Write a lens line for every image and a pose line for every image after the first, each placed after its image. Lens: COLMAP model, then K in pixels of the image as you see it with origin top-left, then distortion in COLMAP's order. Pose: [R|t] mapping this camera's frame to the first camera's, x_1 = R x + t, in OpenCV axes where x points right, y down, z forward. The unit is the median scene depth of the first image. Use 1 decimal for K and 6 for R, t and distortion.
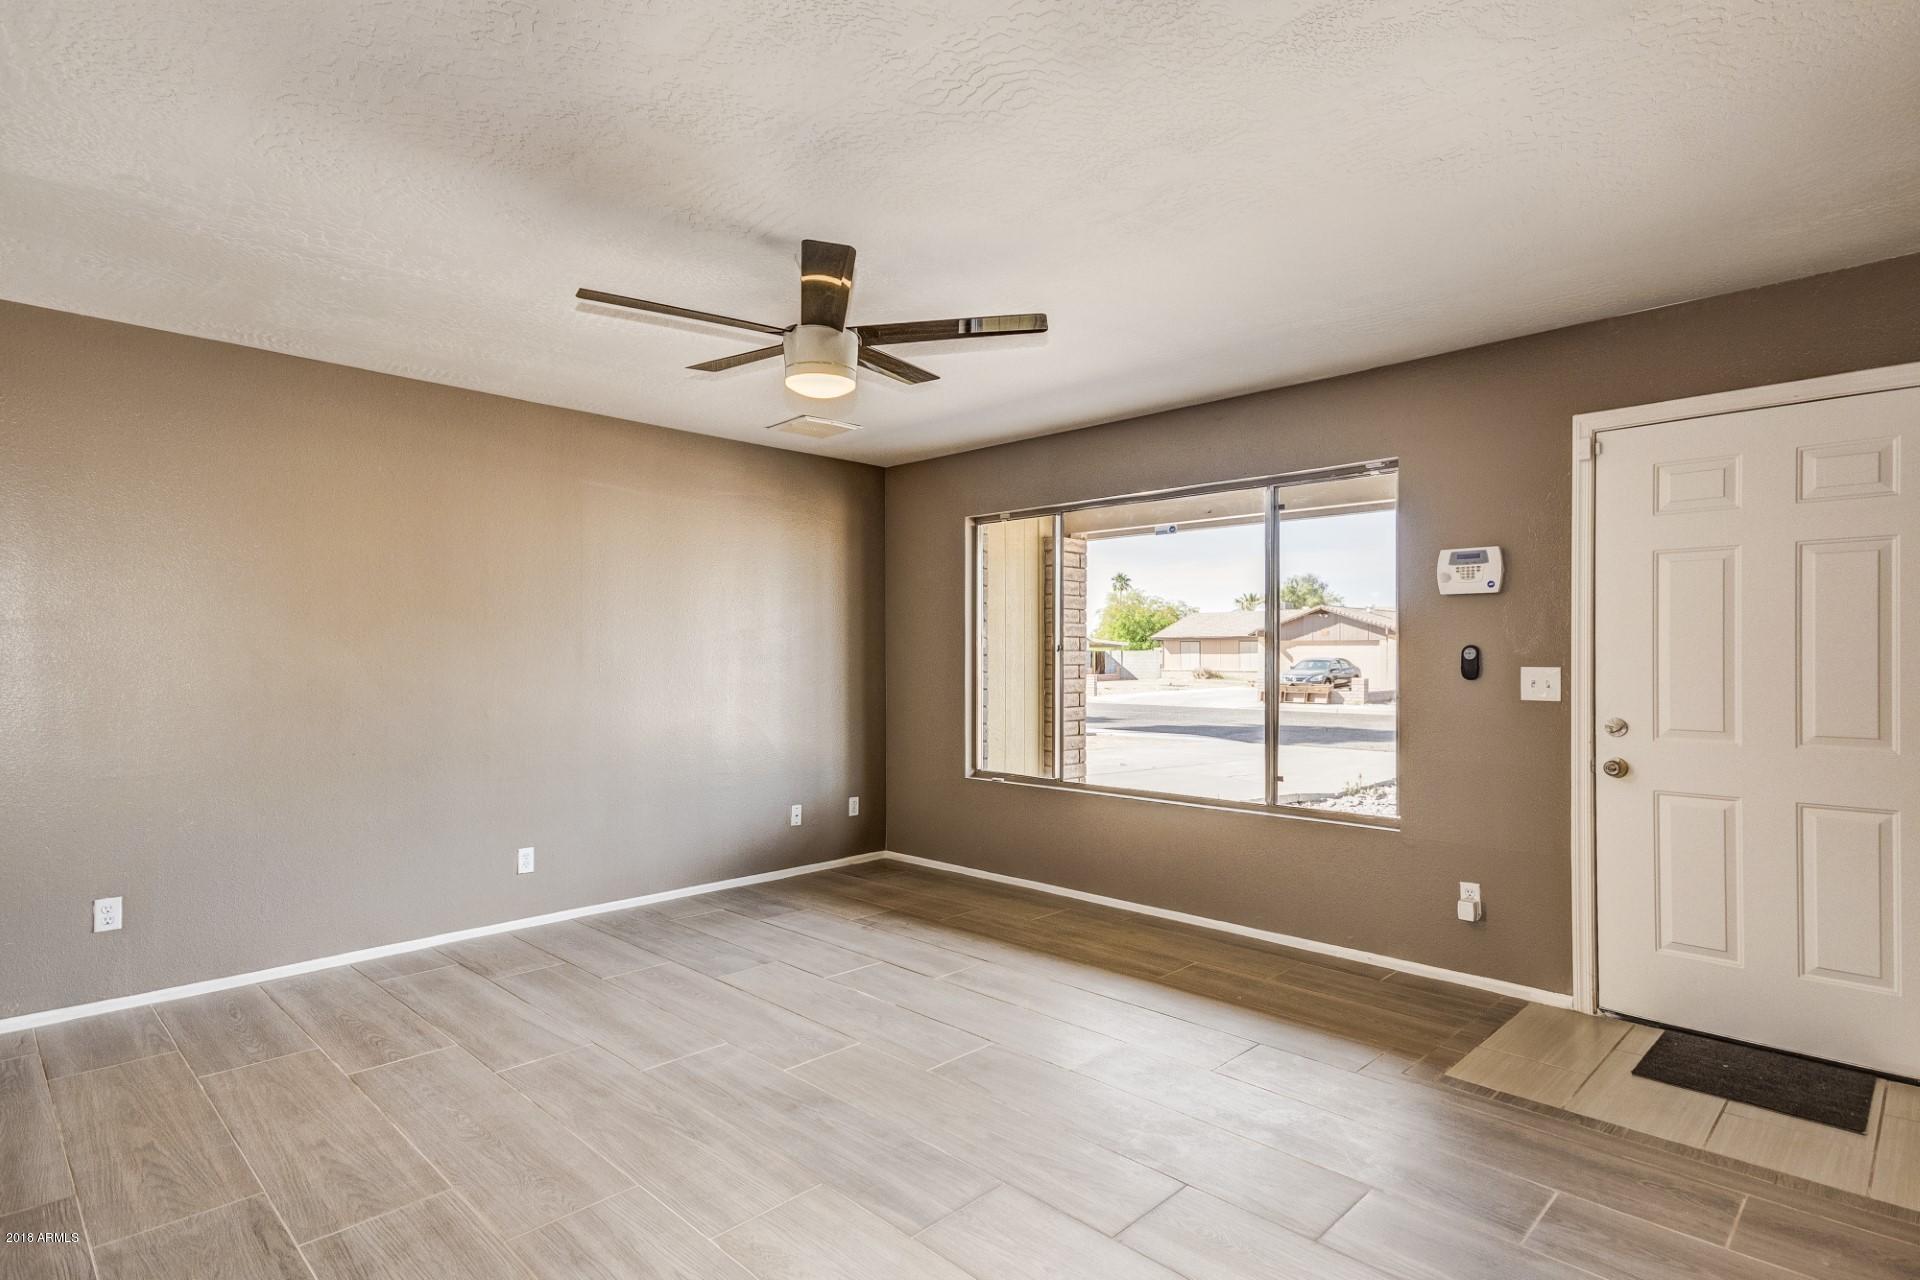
lens RADIAL K [[986.5, 0, 962.6], [0, 986.5, 659.9], [0, 0, 1]] dist [0.033080, 0.000044]
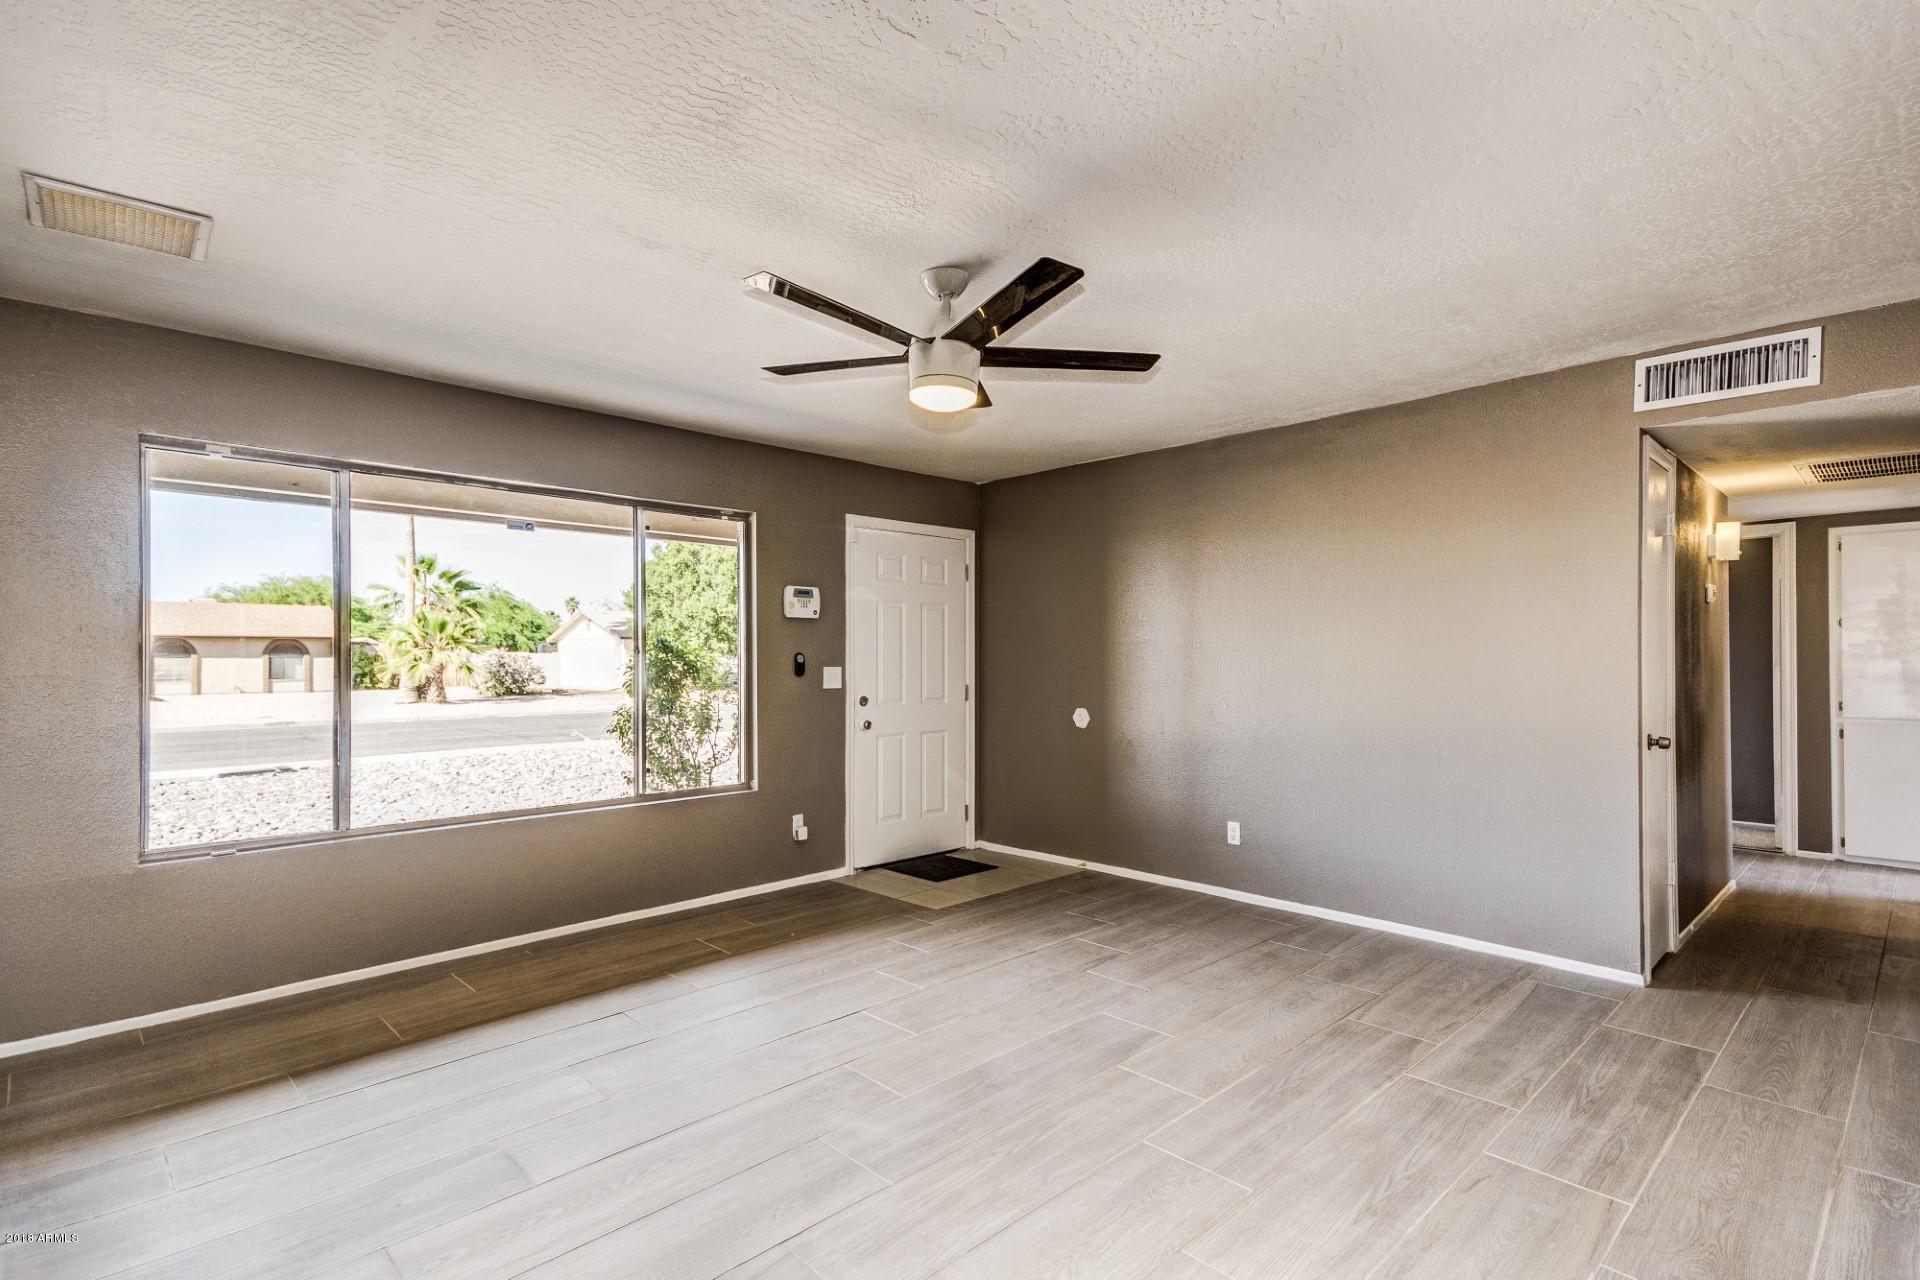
lens RADIAL K [[915.5, 0, 967.6], [0, 915.5, 655.1], [0, 0, 1]] dist [0.037537, 0.000096]
pose [[0.016786, 0.004711, 0.999848, -0.858139], [0.007004, 0.999964, -0.004829, -0.002866], [-0.999835, 0.007084, 0.016753, 0.746636]]
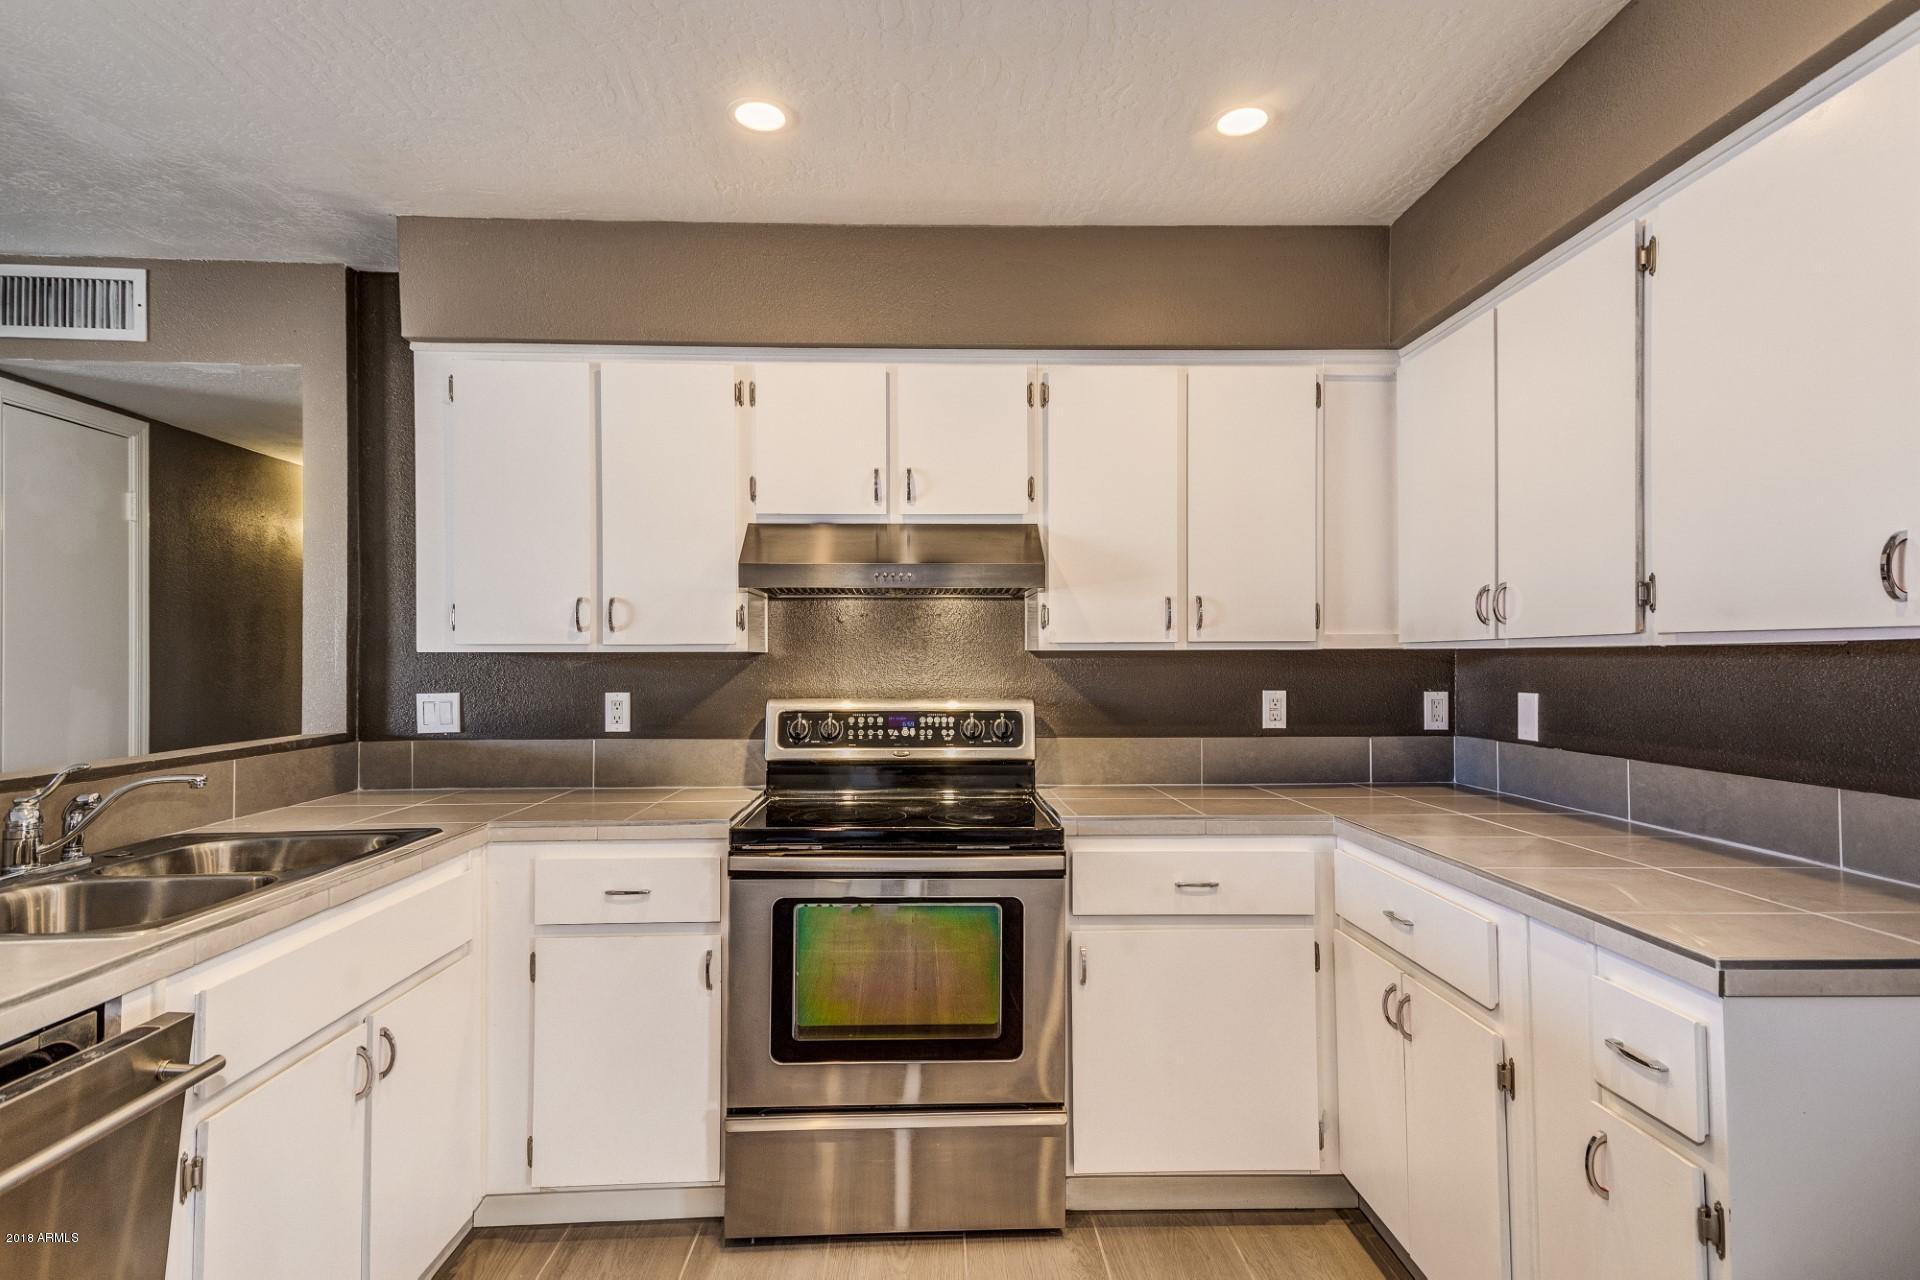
lens RADIAL K [[1015.0, 0, 960.0], [0, 1015.0, 640.0], [0, 0, 1]] dist [0.049560, 0.001905]
pose [[-0.722981, 0.014823, 0.690709, -0.941203], [0.007120, 0.999877, -0.014005, -0.015625], [-0.690832, -0.005207, -0.722997, 0.117961]]
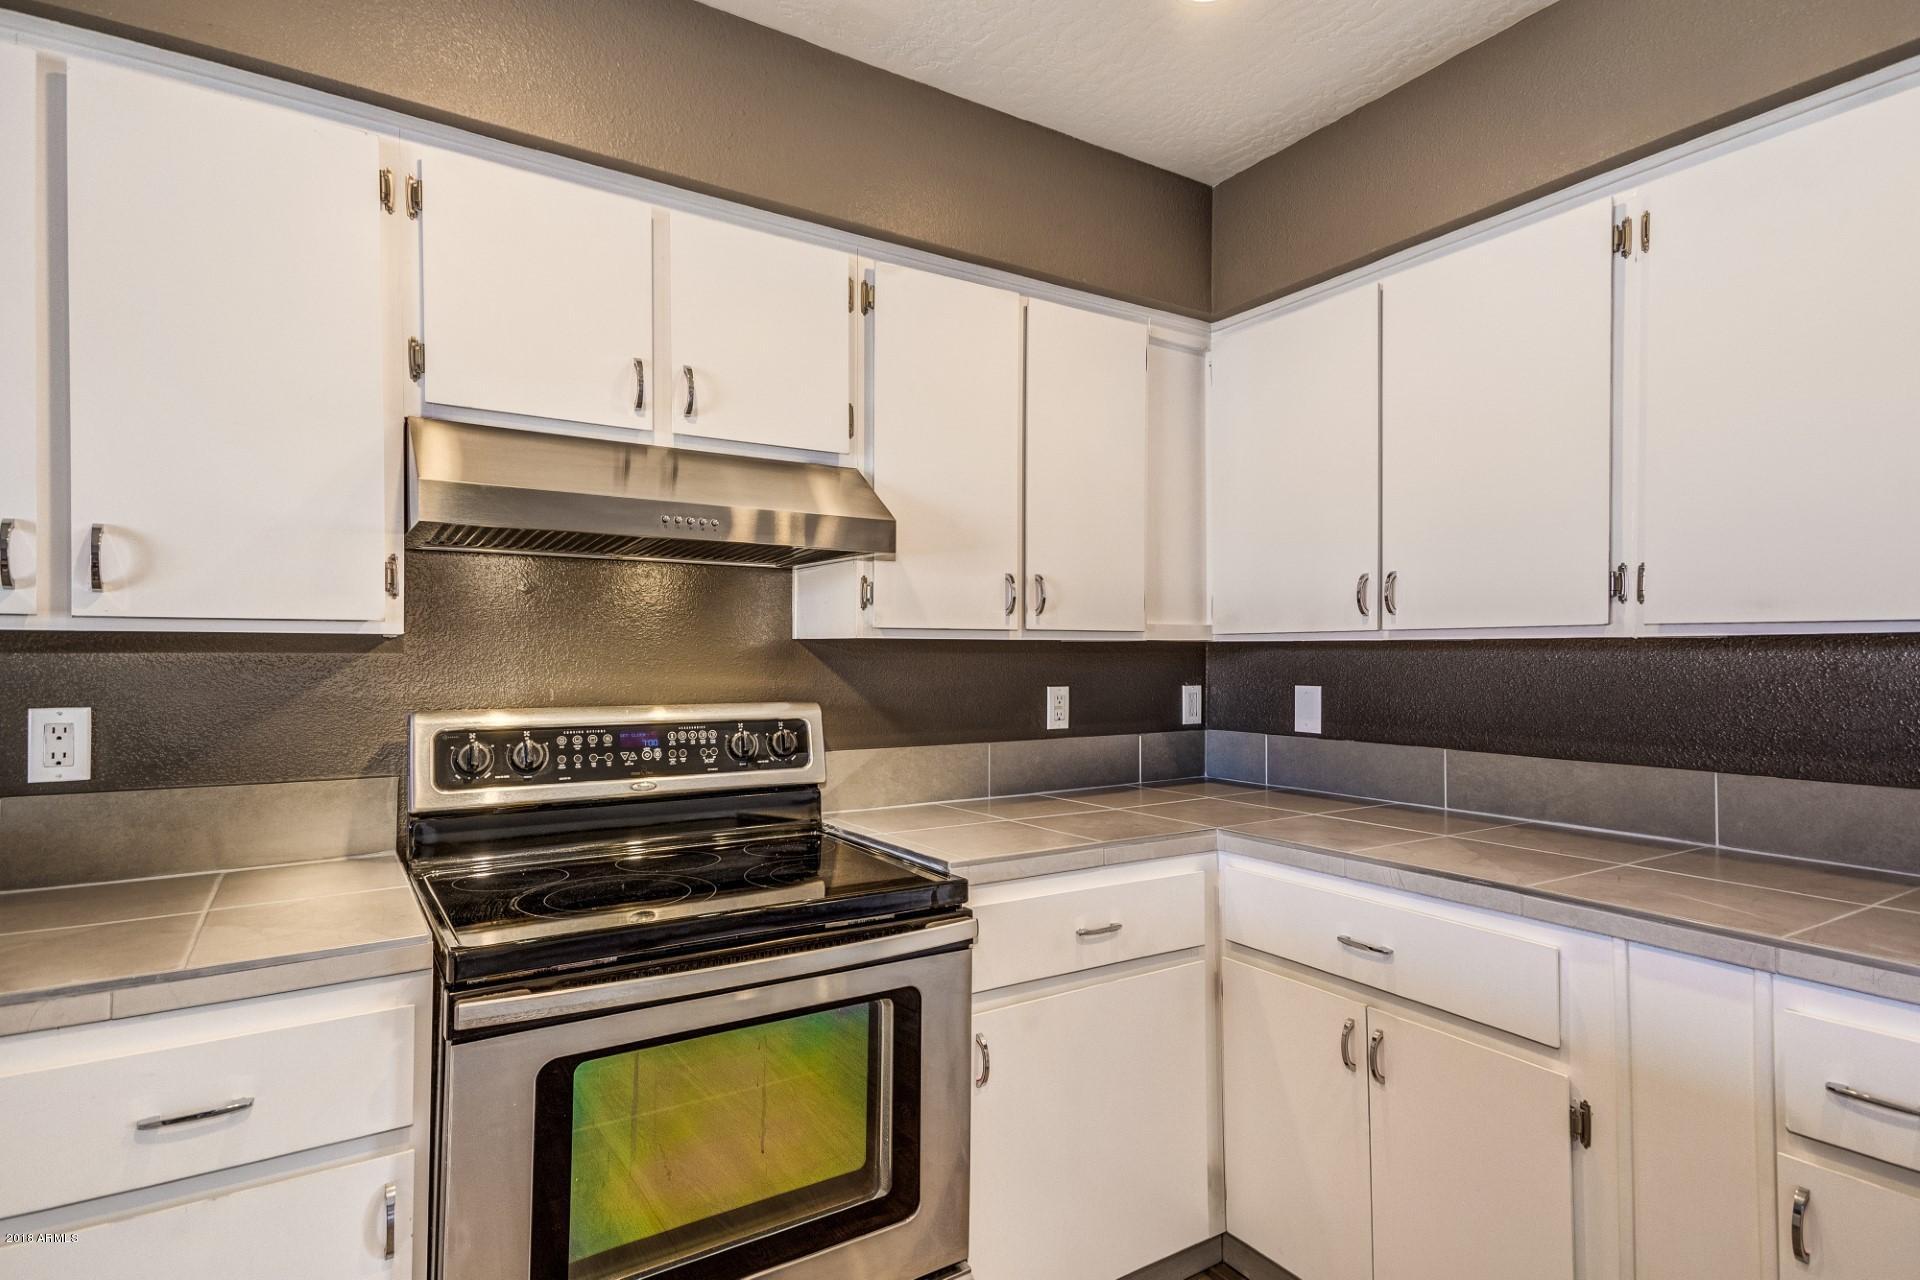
lens RADIAL K [[985.0, 0, 970.5], [0, 985.0, 634.2], [0, 0, 1]] dist [0.035965, 0.000234]
pose [[-0.976457, 0.002851, 0.215695, -0.652246], [-0.000117, 0.999906, -0.013744, -0.012532], [-0.215713, -0.013446, -0.976364, 0.055676]]
